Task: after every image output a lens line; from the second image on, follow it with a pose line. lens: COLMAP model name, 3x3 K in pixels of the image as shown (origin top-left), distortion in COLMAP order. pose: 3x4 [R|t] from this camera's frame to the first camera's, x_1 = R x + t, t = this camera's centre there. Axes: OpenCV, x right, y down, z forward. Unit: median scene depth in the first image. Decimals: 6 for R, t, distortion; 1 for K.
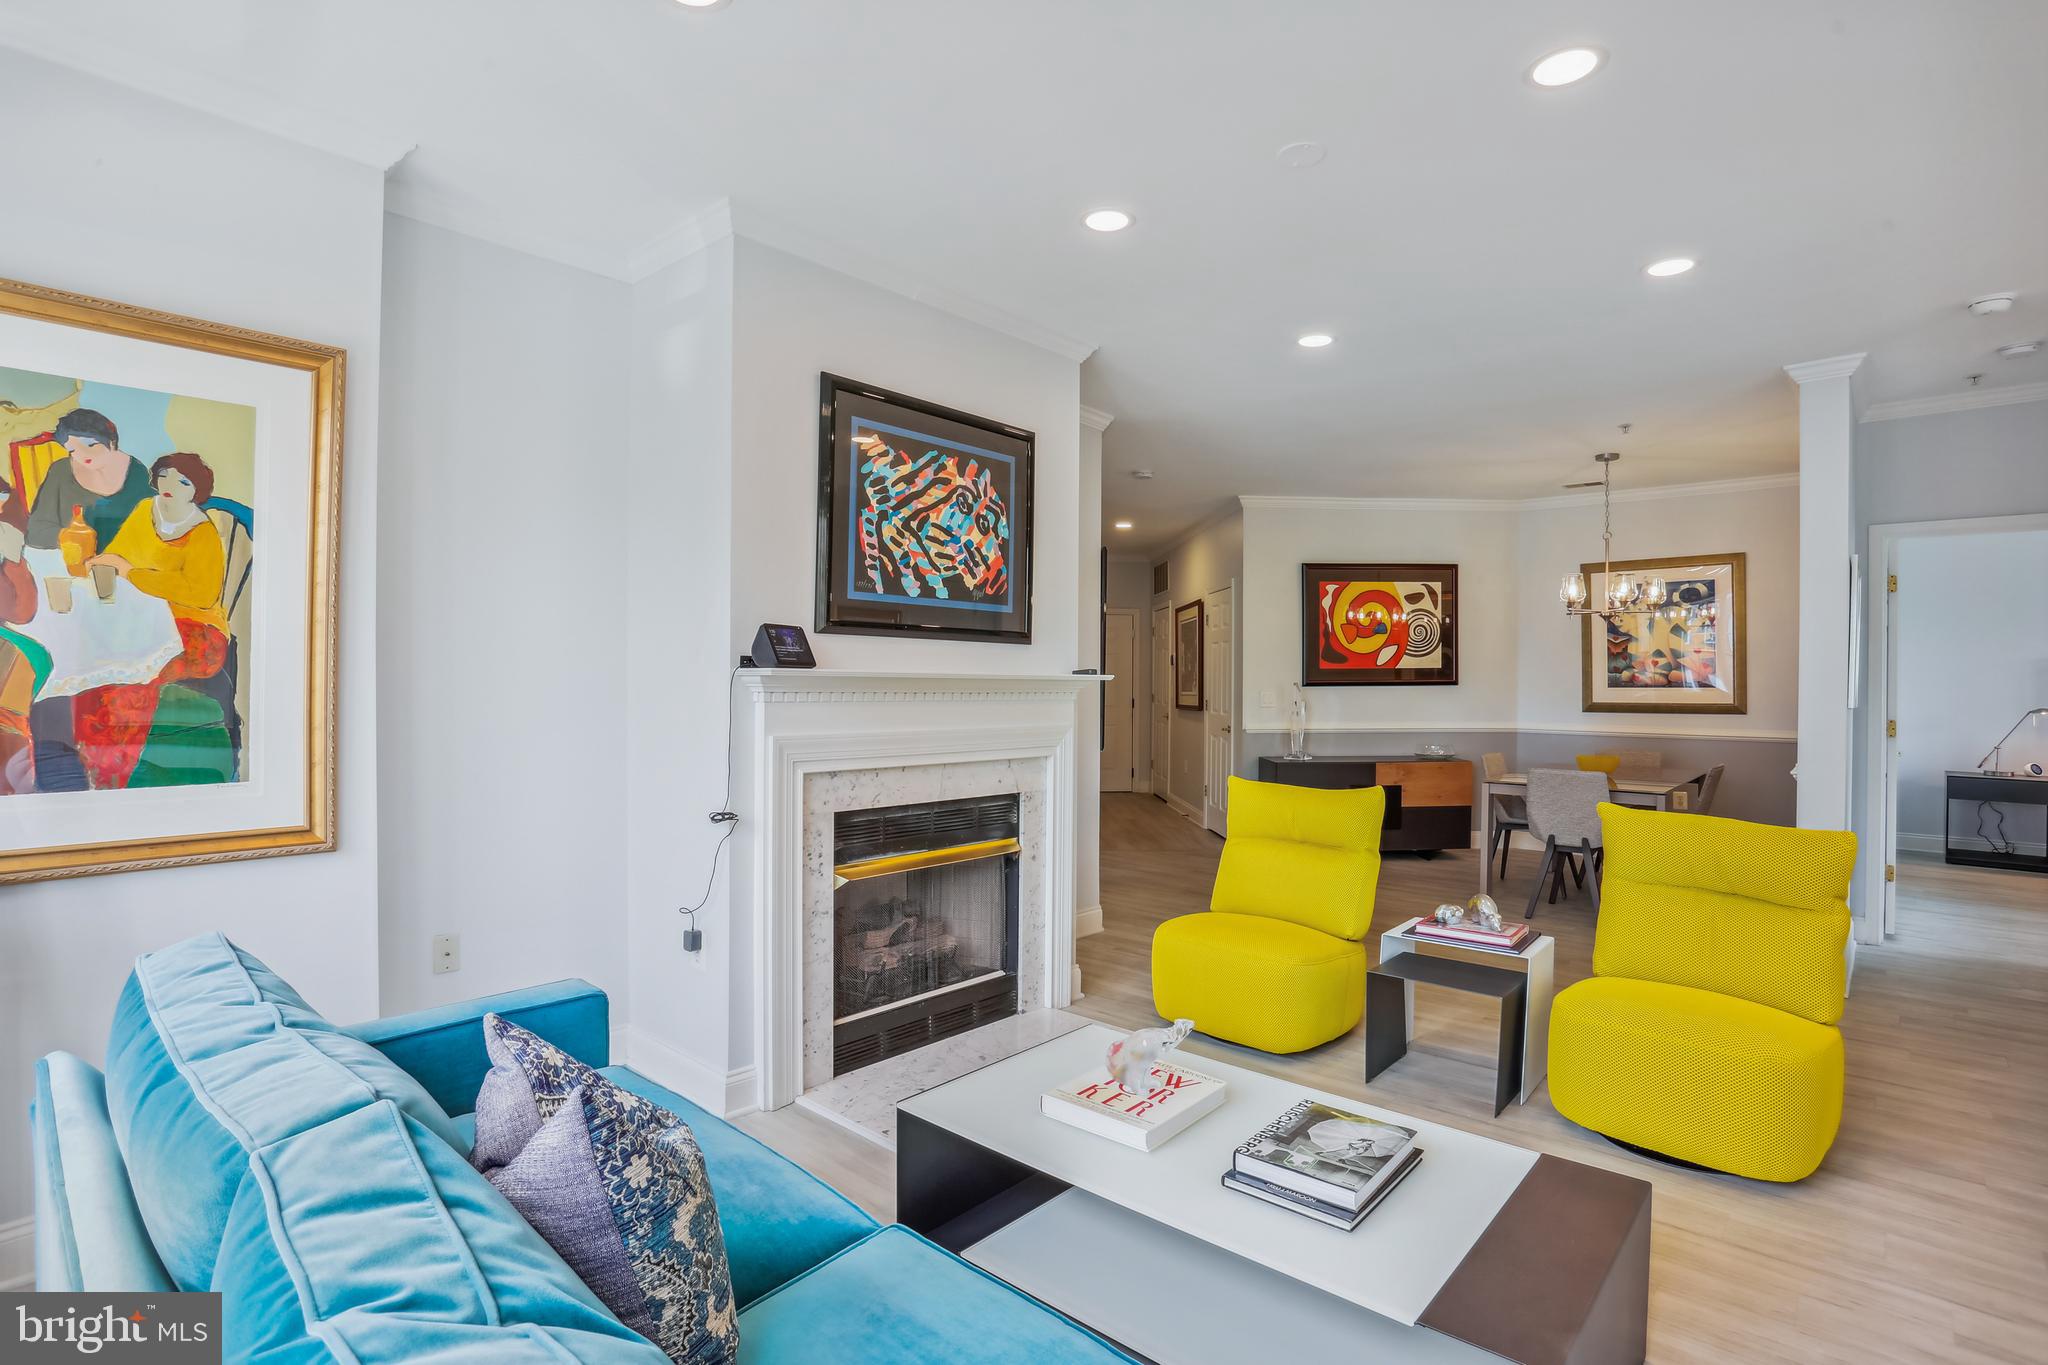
lens RADIAL K [[1005.3, 0, 1018.2], [0, 1005.3, 682.0], [0, 0, 1]] dist [-0.061262, 0.023700]
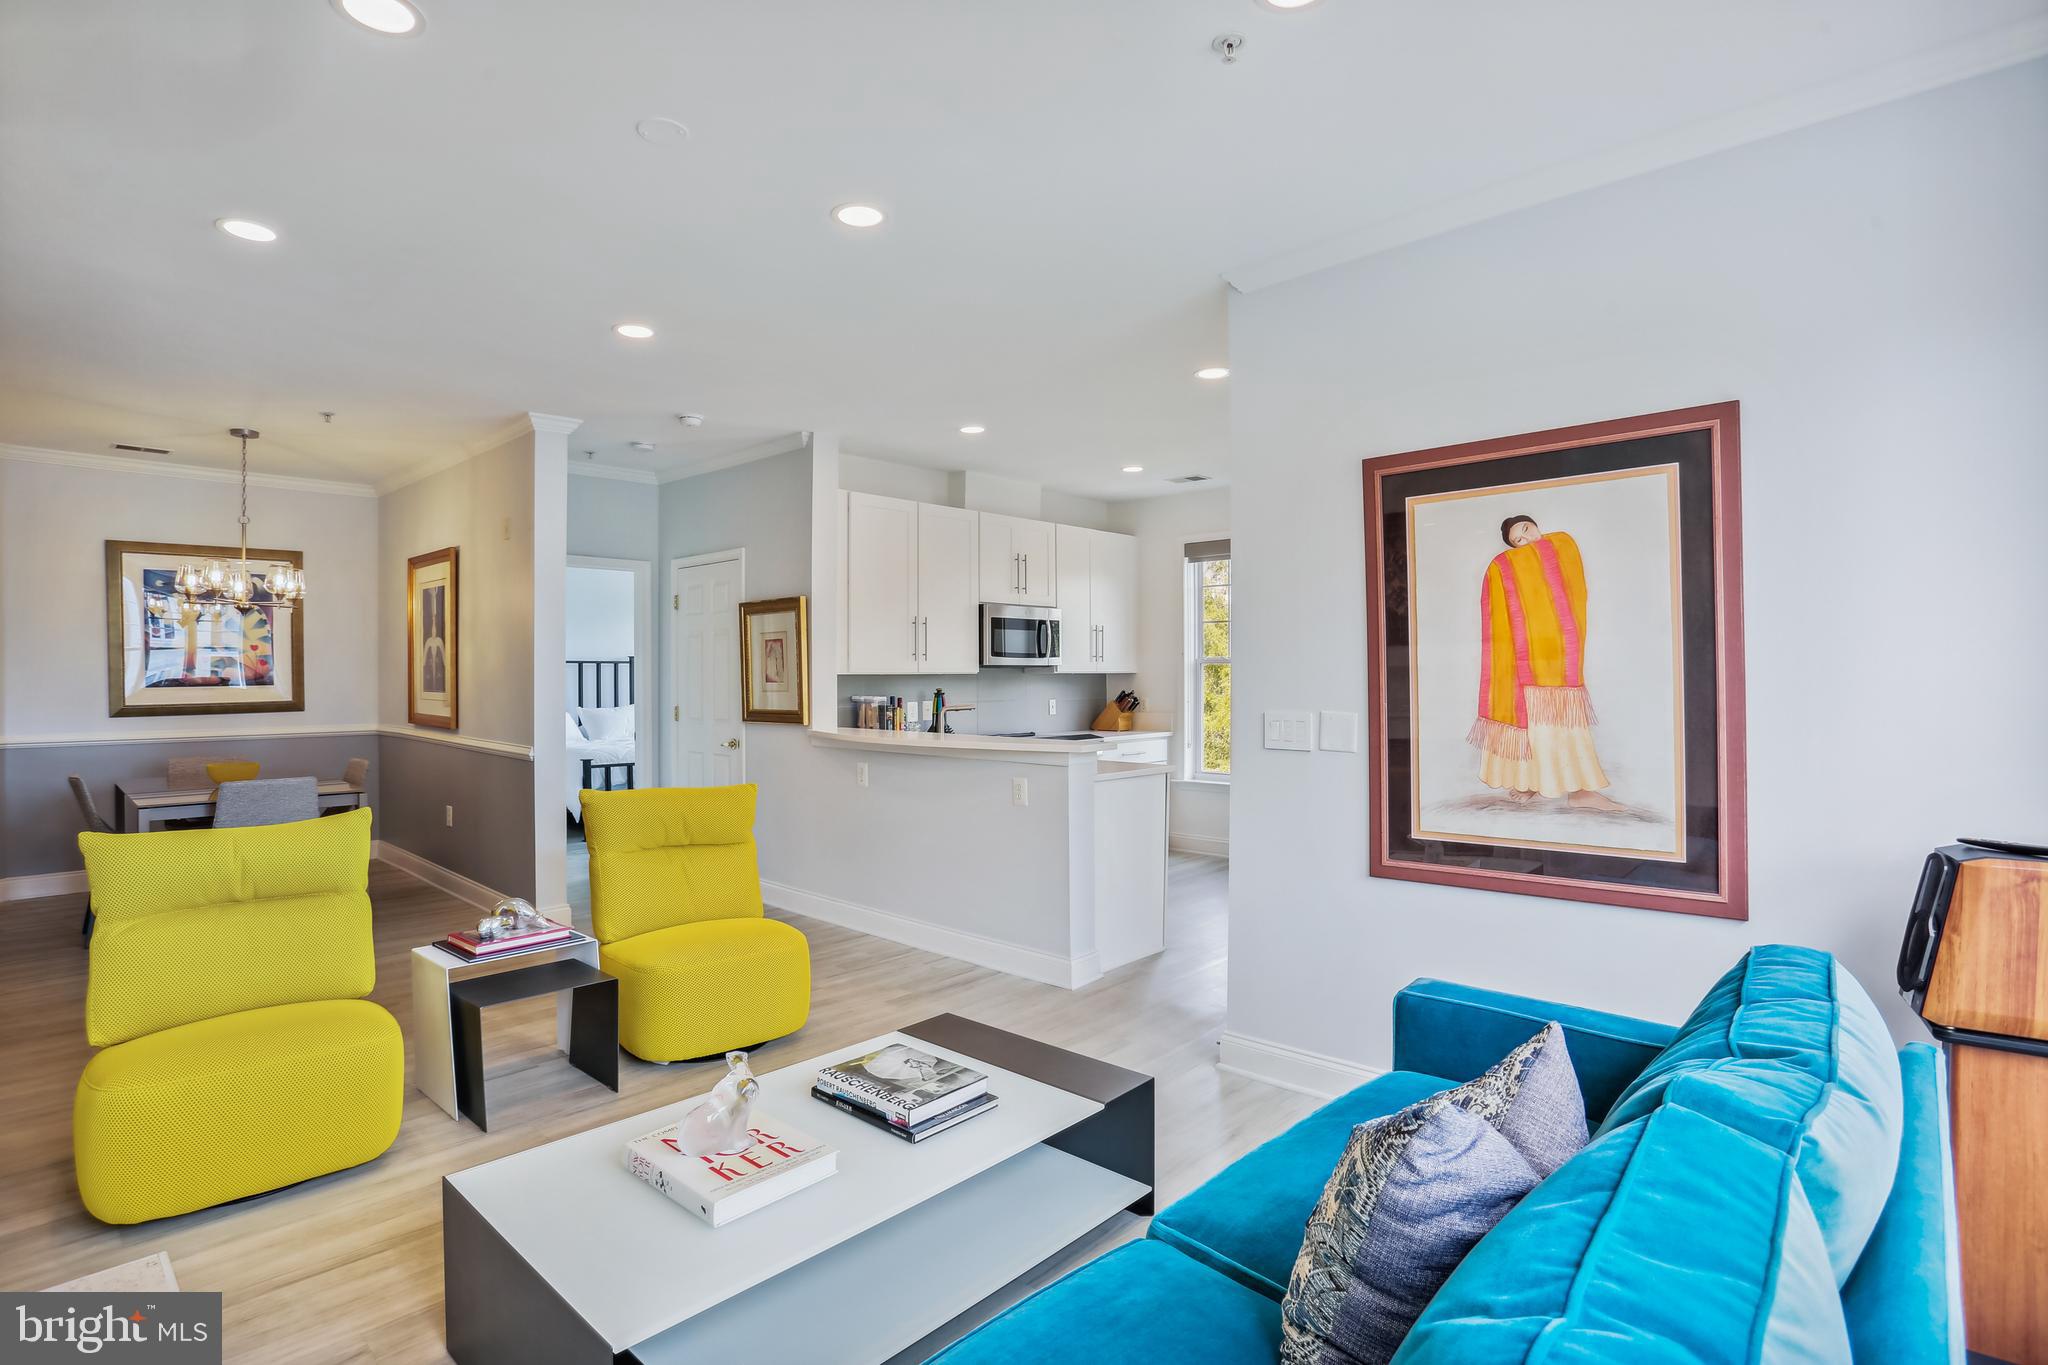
lens RADIAL K [[1005.3, 0, 1006.6], [0, 1005.3, 673.3], [0, 0, 1]] dist [-0.061262, 0.023700]
pose [[0.021882, -0.006143, 0.999742, -0.288022], [0.009399, 0.999938, 0.005938, -0.005914], [-0.999716, 0.009267, 0.021938, 0.281520]]
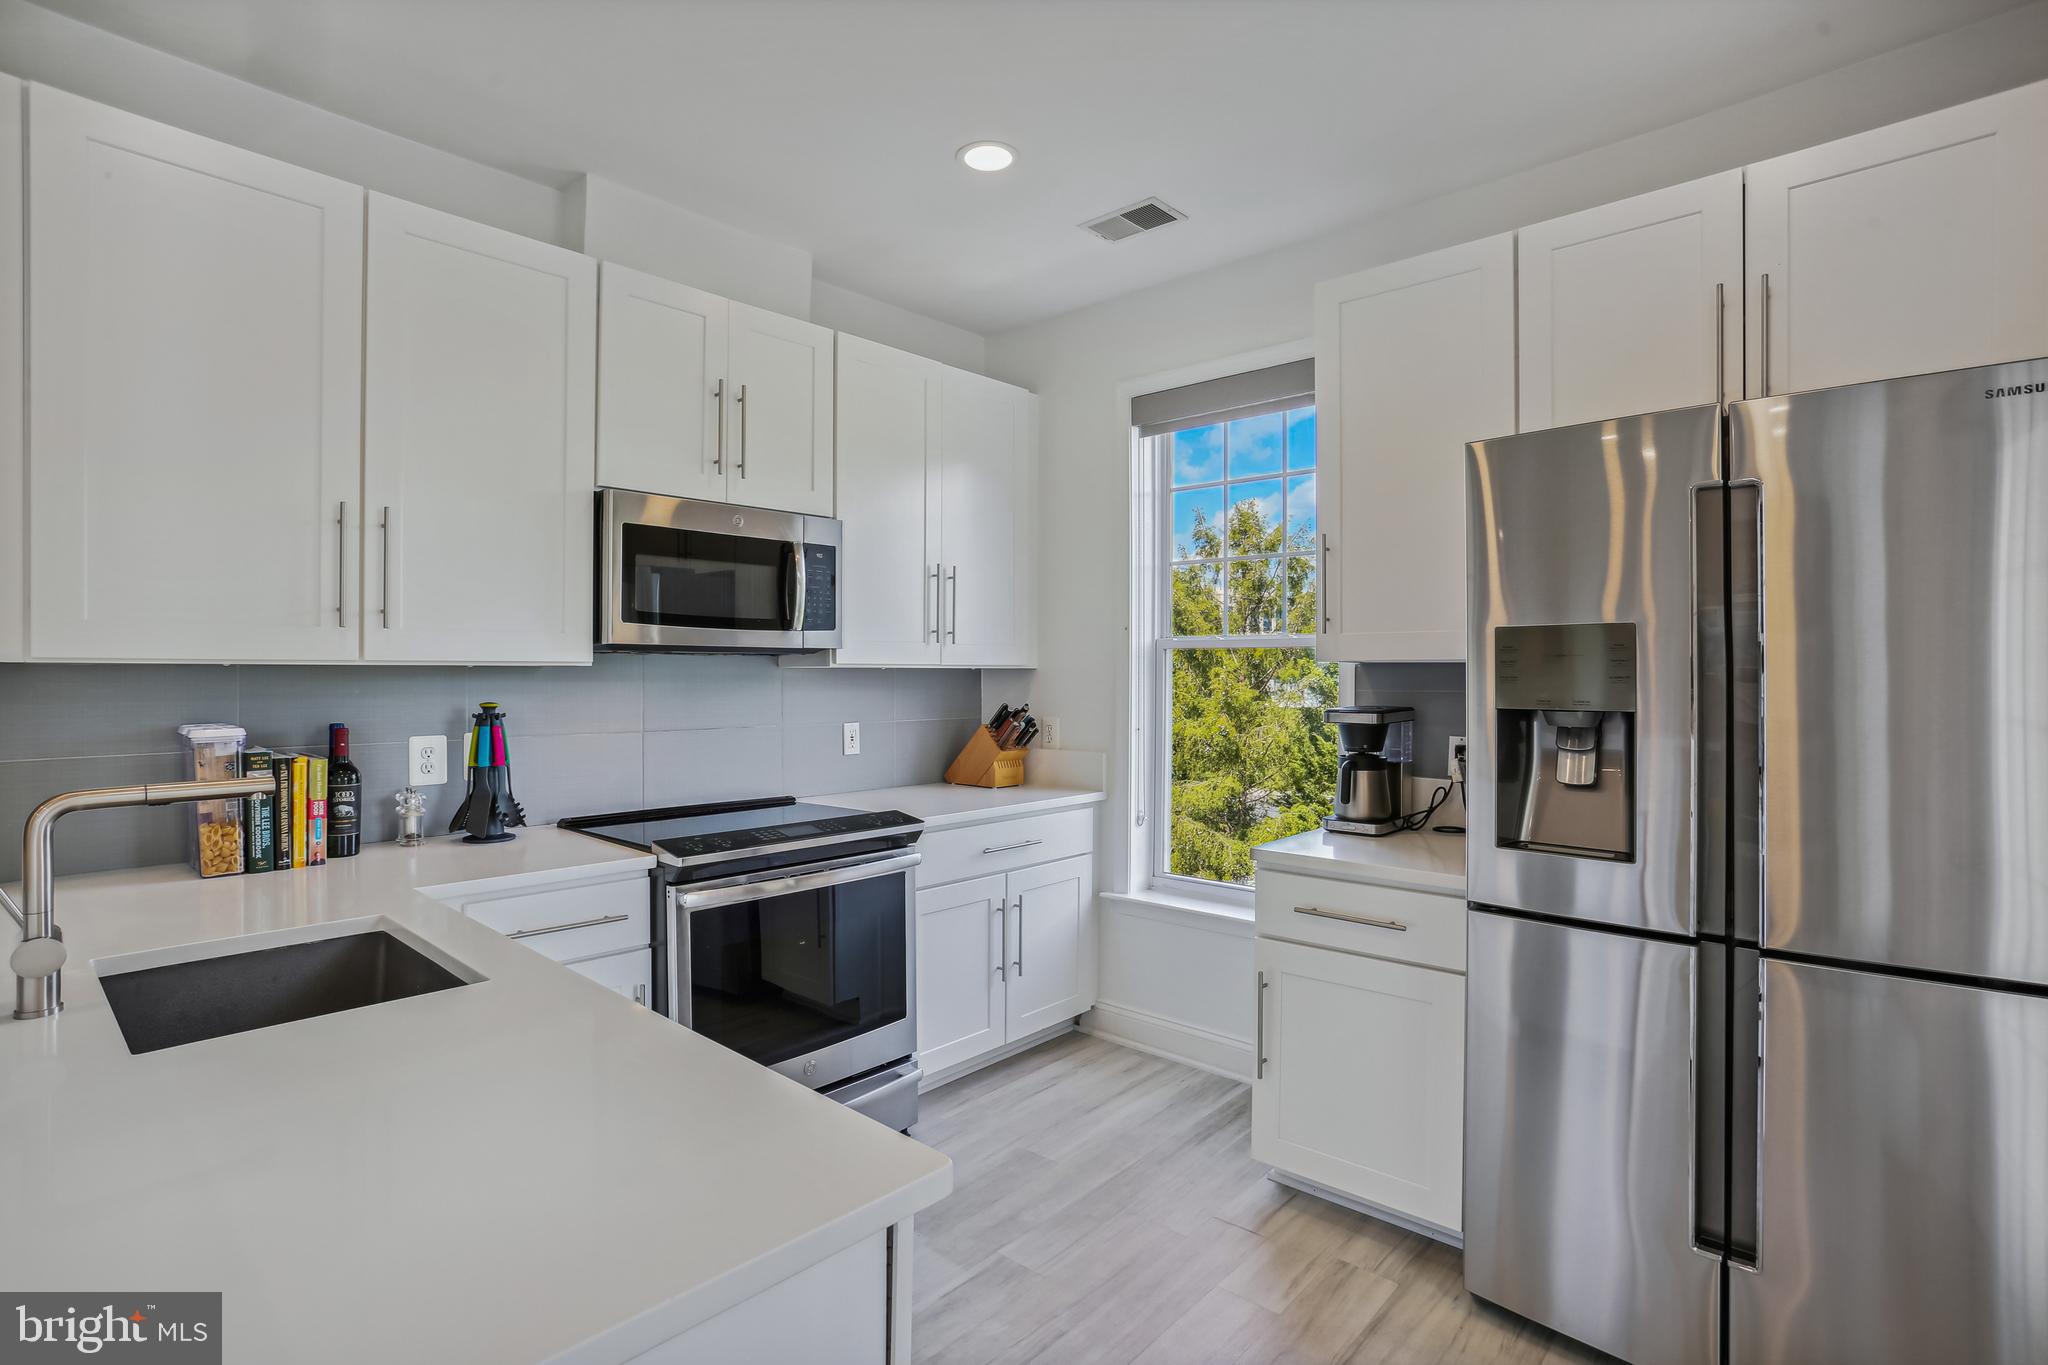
lens RADIAL K [[1005.3, 0, 1009.3], [0, 1005.3, 674.2], [0, 0, 1]] dist [-0.061262, 0.023700]
pose [[0.009649, -0.007826, 0.999923, 0.388775], [0.004091, 0.999961, 0.007787, 0.001960], [-0.999945, 0.004016, 0.009680, 0.149640]]
